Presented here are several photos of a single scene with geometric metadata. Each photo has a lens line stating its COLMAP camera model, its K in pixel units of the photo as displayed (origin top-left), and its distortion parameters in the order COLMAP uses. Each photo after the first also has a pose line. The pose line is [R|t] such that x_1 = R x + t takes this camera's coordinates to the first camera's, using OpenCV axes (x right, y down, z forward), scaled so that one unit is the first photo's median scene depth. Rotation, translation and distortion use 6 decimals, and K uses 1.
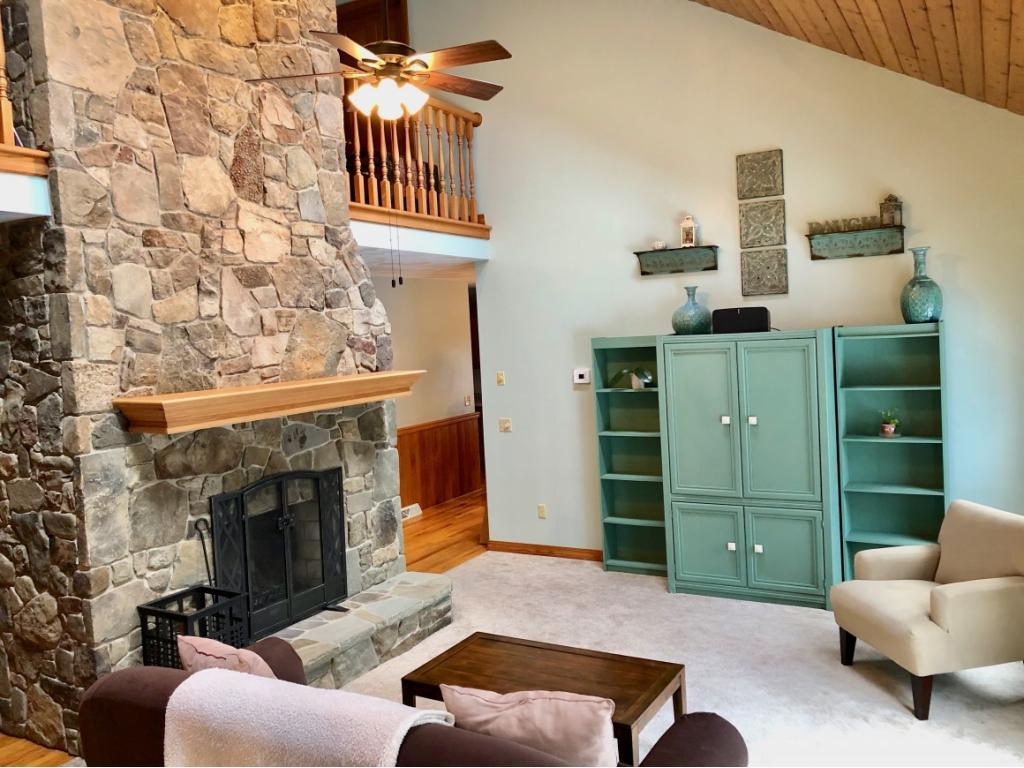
lens RADIAL K [[836.8, 0, 512.5], [0, 836.8, 379.6], [0, 0, 1]] dist [0.029146, 0.001264]
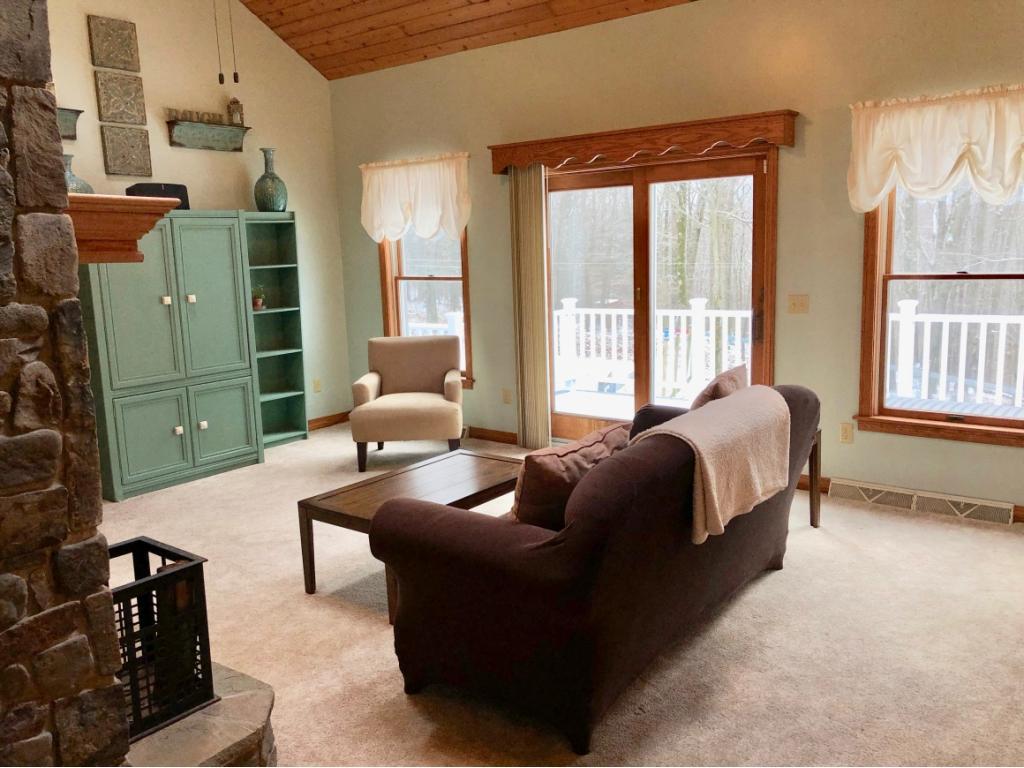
lens RADIAL K [[836.8, 0, 511.7], [0, 836.8, 384.6], [0, 0, 1]] dist [0.029146, 0.001264]
pose [[0.142195, -0.119166, 0.982639, -0.650322], [0.086793, 0.990404, 0.107548, 0.074188], [-0.986026, 0.069994, 0.151174, 0.468516]]
